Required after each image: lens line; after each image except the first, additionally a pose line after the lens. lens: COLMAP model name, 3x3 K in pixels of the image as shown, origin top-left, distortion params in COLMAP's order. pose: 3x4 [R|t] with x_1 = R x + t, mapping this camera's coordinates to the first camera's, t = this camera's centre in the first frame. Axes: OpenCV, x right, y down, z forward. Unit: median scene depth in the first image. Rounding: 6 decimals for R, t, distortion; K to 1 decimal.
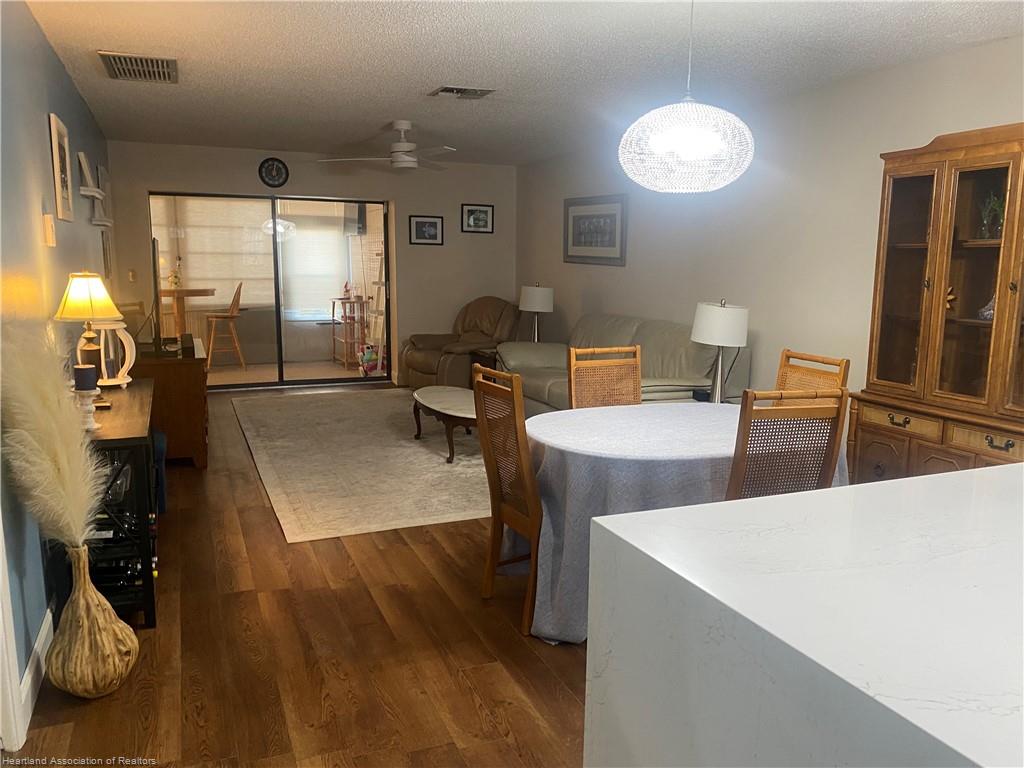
lens RADIAL K [[761.0, 0, 514.9], [0, 761.0, 396.5], [0, 0, 1]] dist [0.004851, -0.006183]
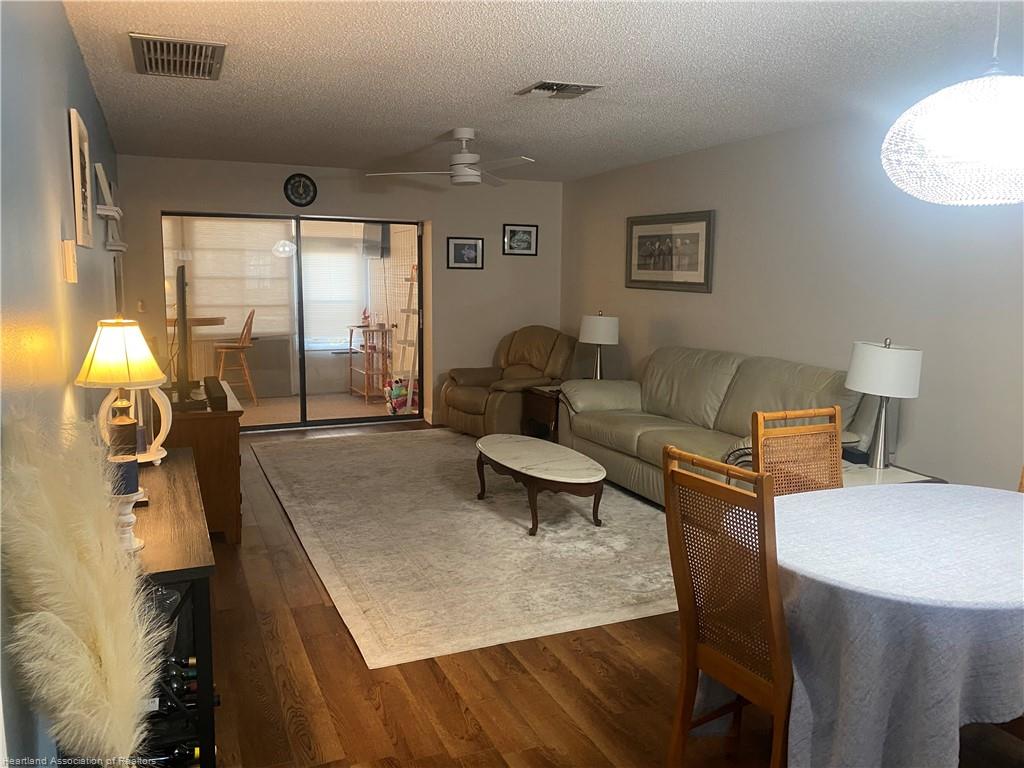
lens RADIAL K [[794.2, 0, 512.0], [0, 794.2, 384.0], [0, 0, 1]] dist [0.022317, -0.010695]
pose [[0.999924, -0.003563, -0.011810, -0.083810], [0.002986, 0.998819, -0.048487, -0.029259], [0.011968, 0.048448, 0.998754, 0.114650]]
